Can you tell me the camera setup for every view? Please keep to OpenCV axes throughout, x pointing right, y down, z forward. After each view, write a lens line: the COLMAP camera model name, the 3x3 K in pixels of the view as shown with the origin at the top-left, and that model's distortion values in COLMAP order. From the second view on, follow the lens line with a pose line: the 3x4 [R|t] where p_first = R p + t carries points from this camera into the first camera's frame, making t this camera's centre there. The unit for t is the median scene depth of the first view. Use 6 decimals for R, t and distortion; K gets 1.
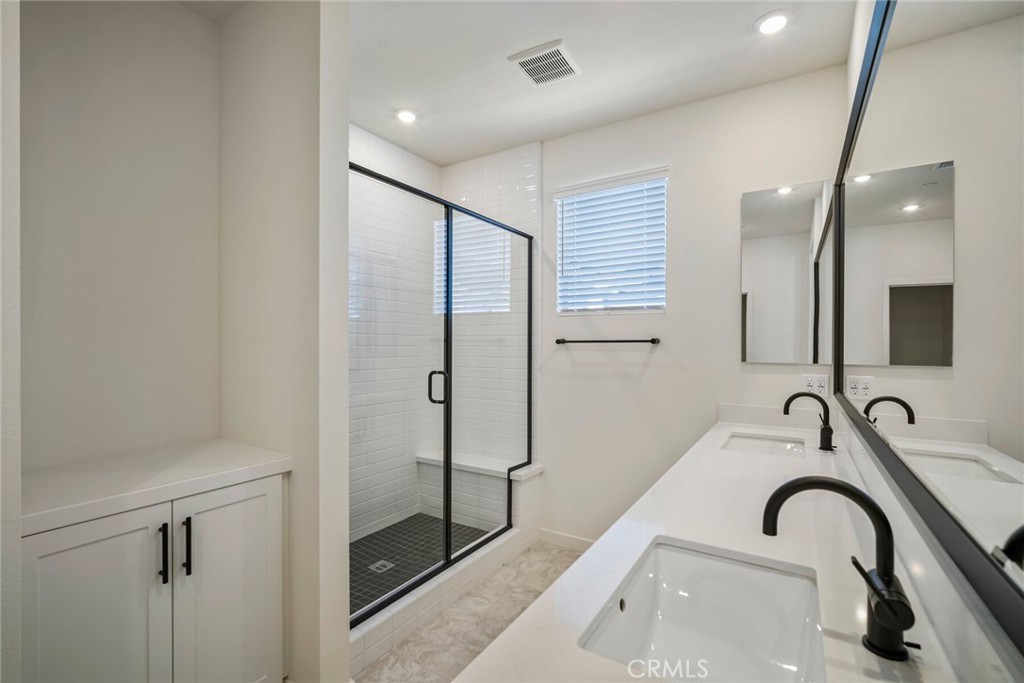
lens RADIAL K [[448.7, 0, 512.0], [0, 448.7, 341.5], [0, 0, 1]] dist [-0.006548, -0.000006]
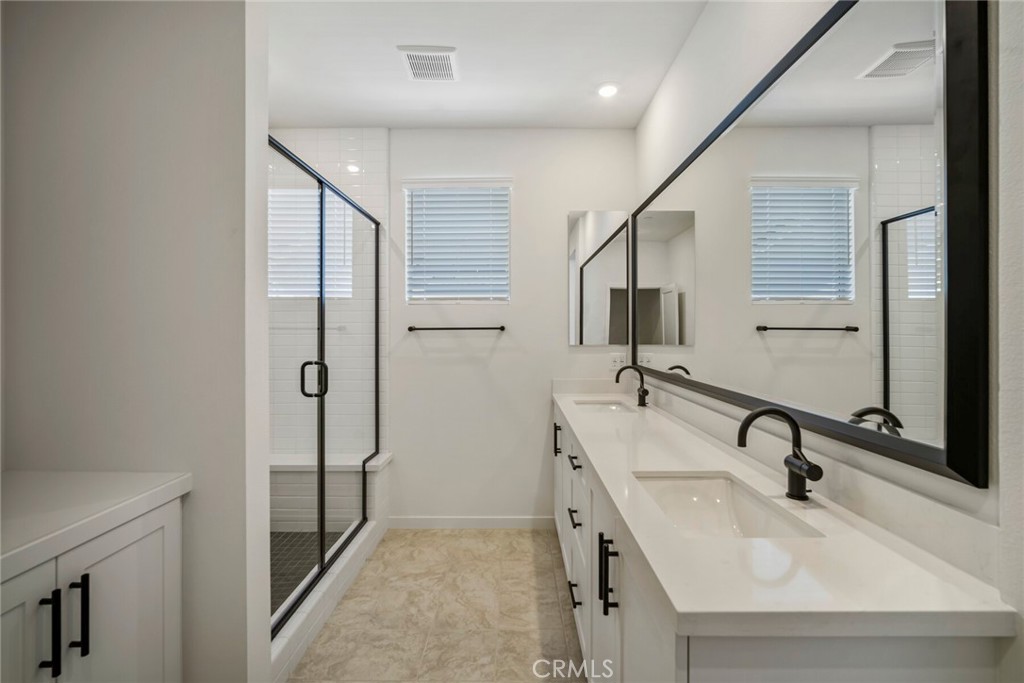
lens RADIAL K [[448.3, 0, 511.9], [0, 448.3, 326.4], [0, 0, 1]] dist [0.000127, 0.000503]
pose [[0.849634, 0.001491, 0.527371, -0.245992], [0.000815, 0.999991, -0.004140, -0.001397], [-0.527372, 0.003947, 0.849625, 0.010447]]
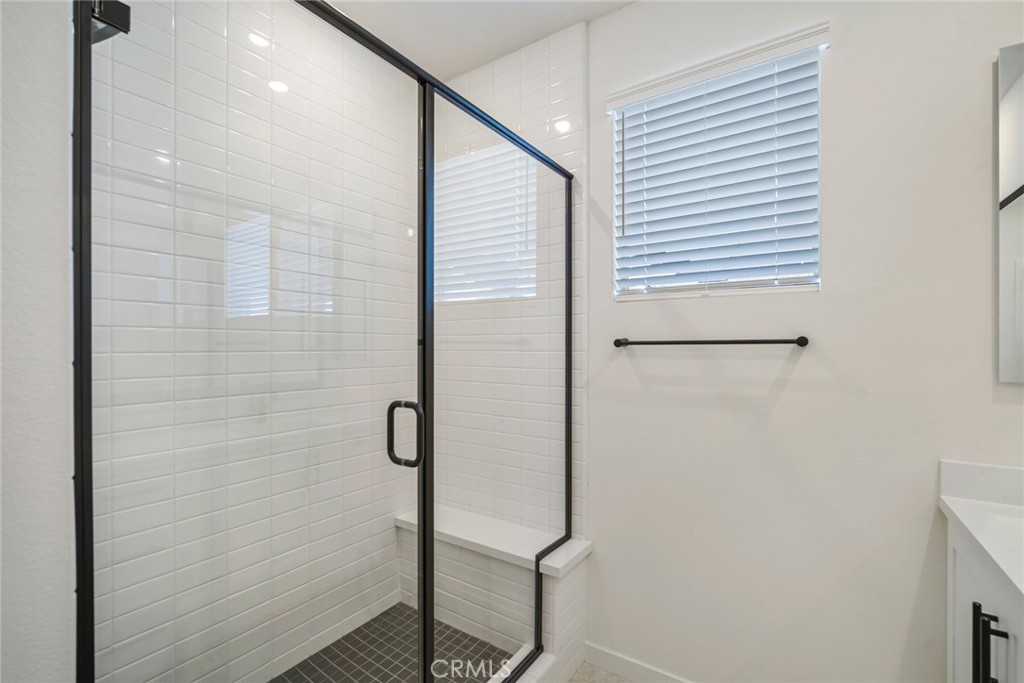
lens RADIAL K [[447.6, 0, 511.1], [0, 447.6, 349.1], [0, 0, 1]] dist [-0.008839, 0.000042]
pose [[0.999528, -0.003383, -0.030522, -0.023595], [0.003805, 0.999898, 0.013771, -0.000497], [0.030472, -0.013881, 0.999439, 0.404472]]
